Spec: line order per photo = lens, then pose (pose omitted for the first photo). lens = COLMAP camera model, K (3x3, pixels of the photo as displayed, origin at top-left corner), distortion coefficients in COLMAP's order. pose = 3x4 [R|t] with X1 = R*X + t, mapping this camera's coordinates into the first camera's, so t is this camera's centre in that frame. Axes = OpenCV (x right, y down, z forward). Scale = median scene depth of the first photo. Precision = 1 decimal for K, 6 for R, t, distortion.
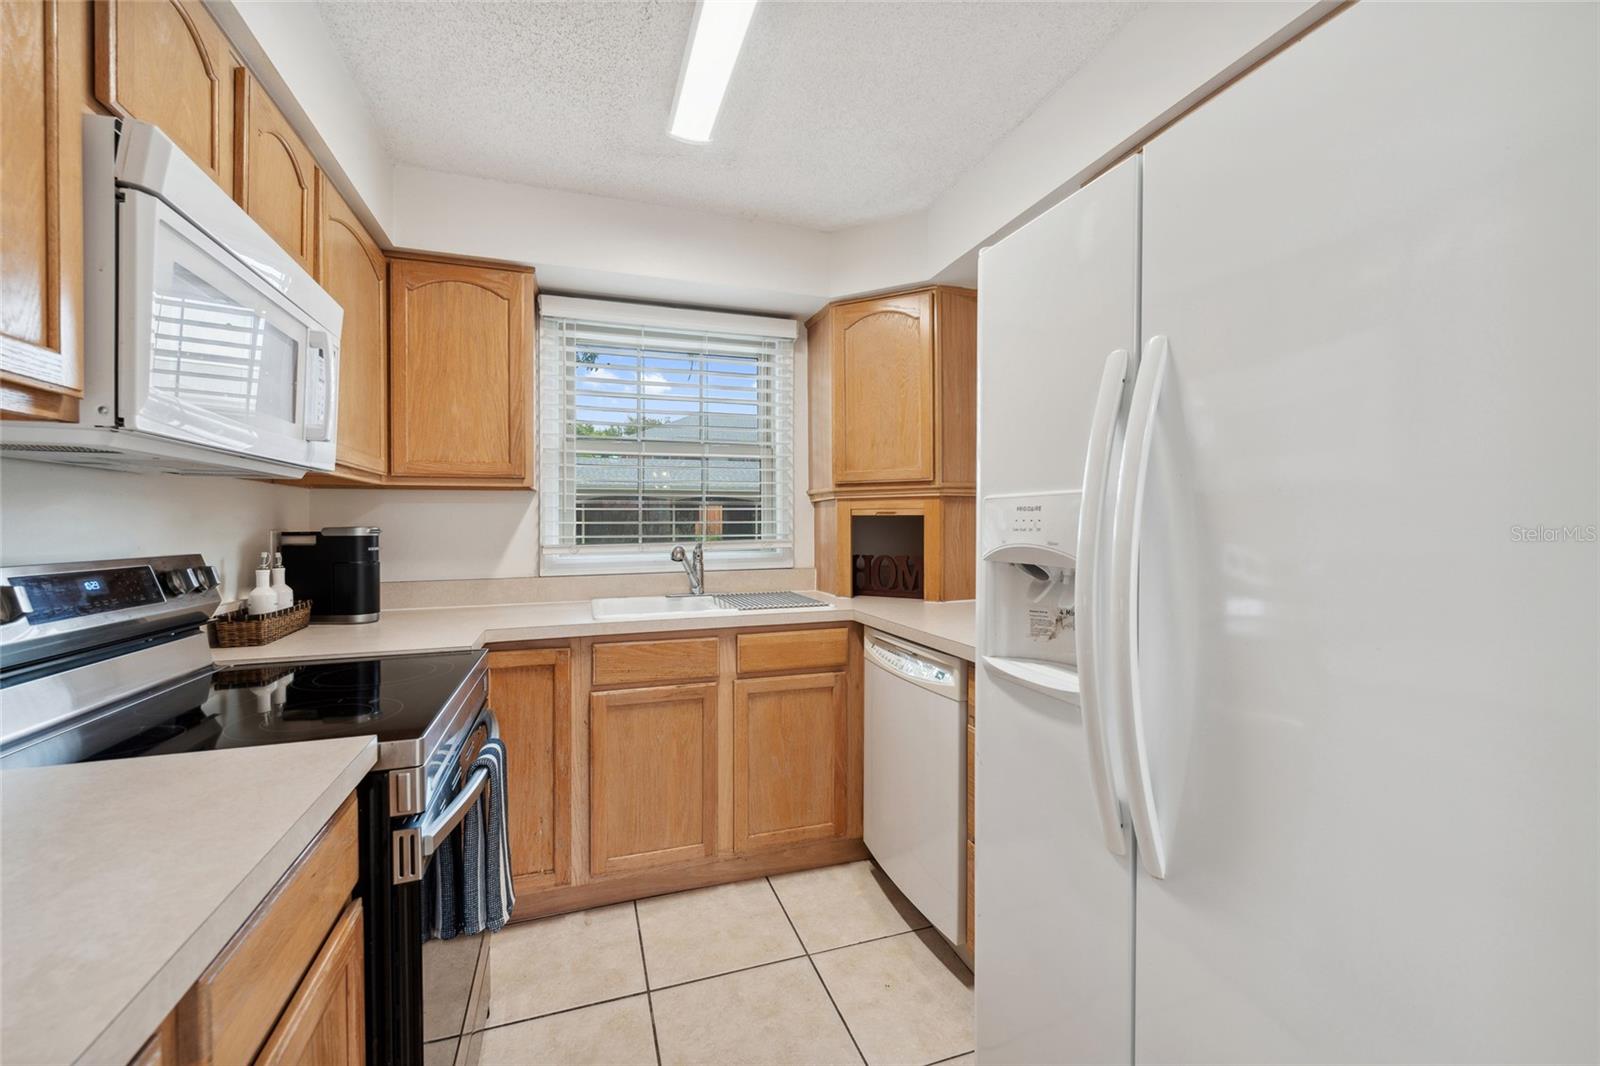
lens RADIAL K [[659.0, 0, 801.7], [0, 659.0, 530.4], [0, 0, 1]] dist [-0.001496, -0.000581]
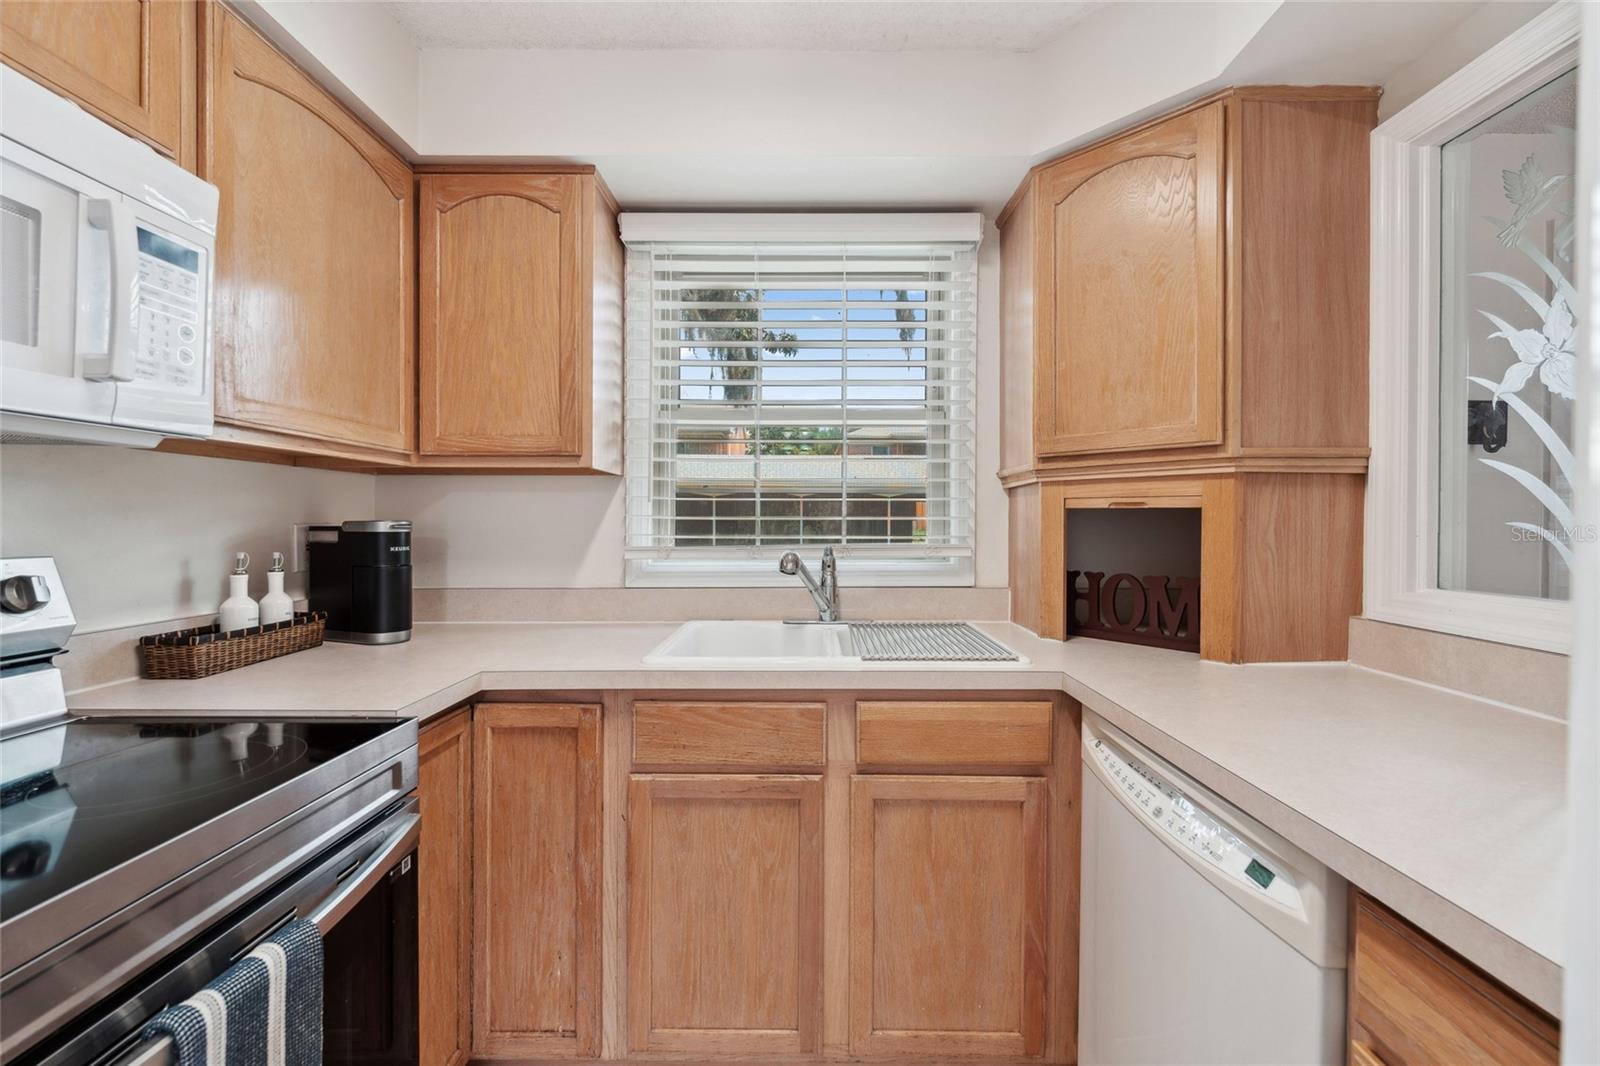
lens RADIAL K [[659.0, 0, 802.8], [0, 659.0, 525.3], [0, 0, 1]] dist [-0.001496, -0.000581]
pose [[0.944839, 0.008782, -0.327417, 0.052937], [-0.010216, 0.999944, -0.002660, -0.002730], [0.327375, 0.005858, 0.944876, 0.396432]]
